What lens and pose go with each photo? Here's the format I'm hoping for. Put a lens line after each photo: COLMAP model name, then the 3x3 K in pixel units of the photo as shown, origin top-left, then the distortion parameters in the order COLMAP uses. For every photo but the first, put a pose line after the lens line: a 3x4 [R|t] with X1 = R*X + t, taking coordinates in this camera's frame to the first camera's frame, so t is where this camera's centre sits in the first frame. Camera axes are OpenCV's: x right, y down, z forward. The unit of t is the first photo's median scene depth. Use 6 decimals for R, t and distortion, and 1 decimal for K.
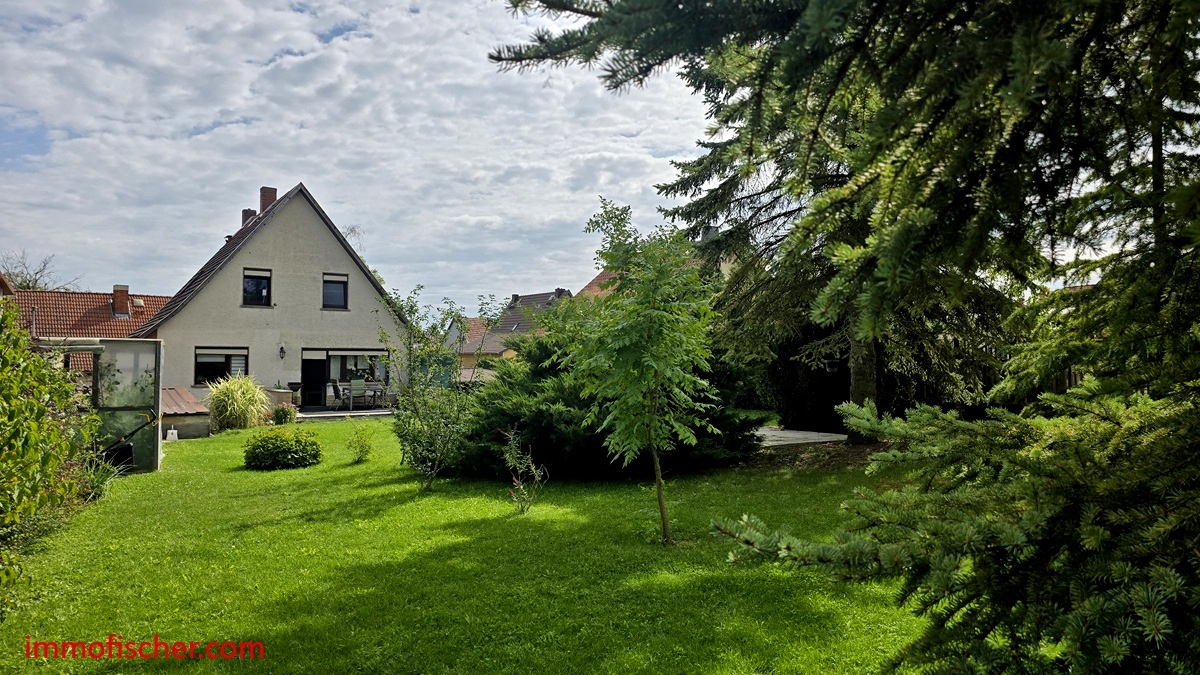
lens RADIAL K [[798.3, 0, 601.1], [0, 798.3, 336.2], [0, 0, 1]] dist [0.043958, -0.023818]
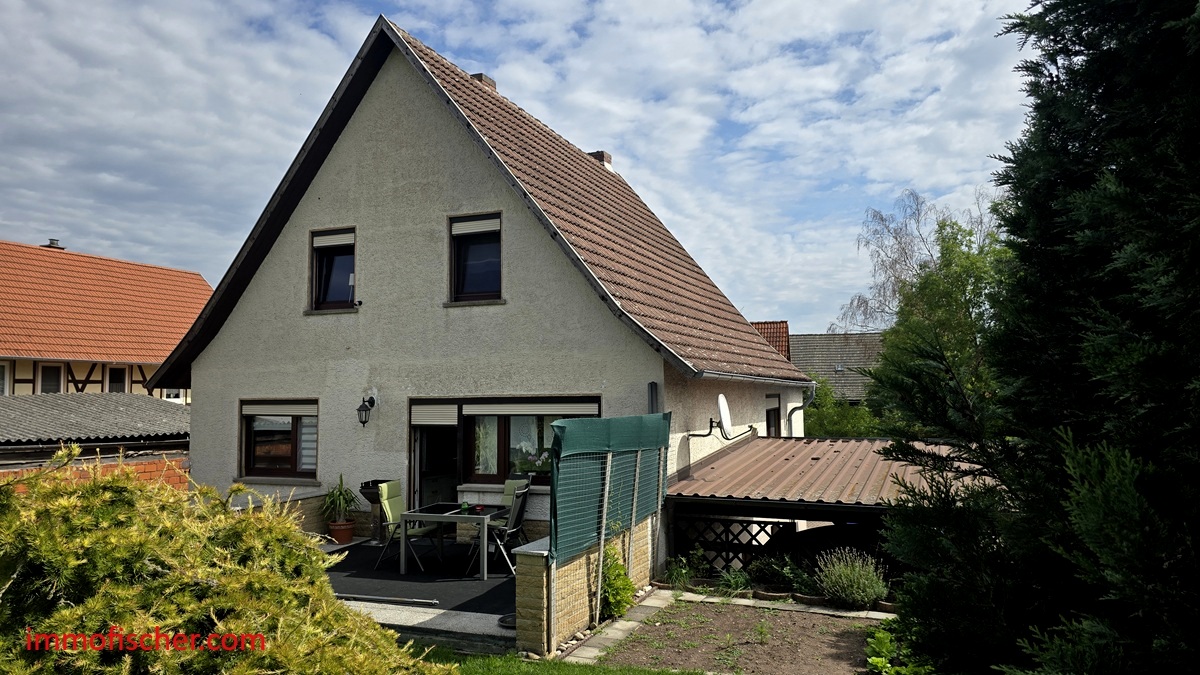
lens RADIAL K [[798.3, 0, 611.8], [0, 798.3, 331.4], [0, 0, 1]] dist [0.043958, -0.023818]
pose [[0.559043, -0.080611, -0.825211, 0.040634], [0.041481, 0.996736, -0.069265, 0.012571], [0.828100, 0.004491, 0.560562, 0.829944]]
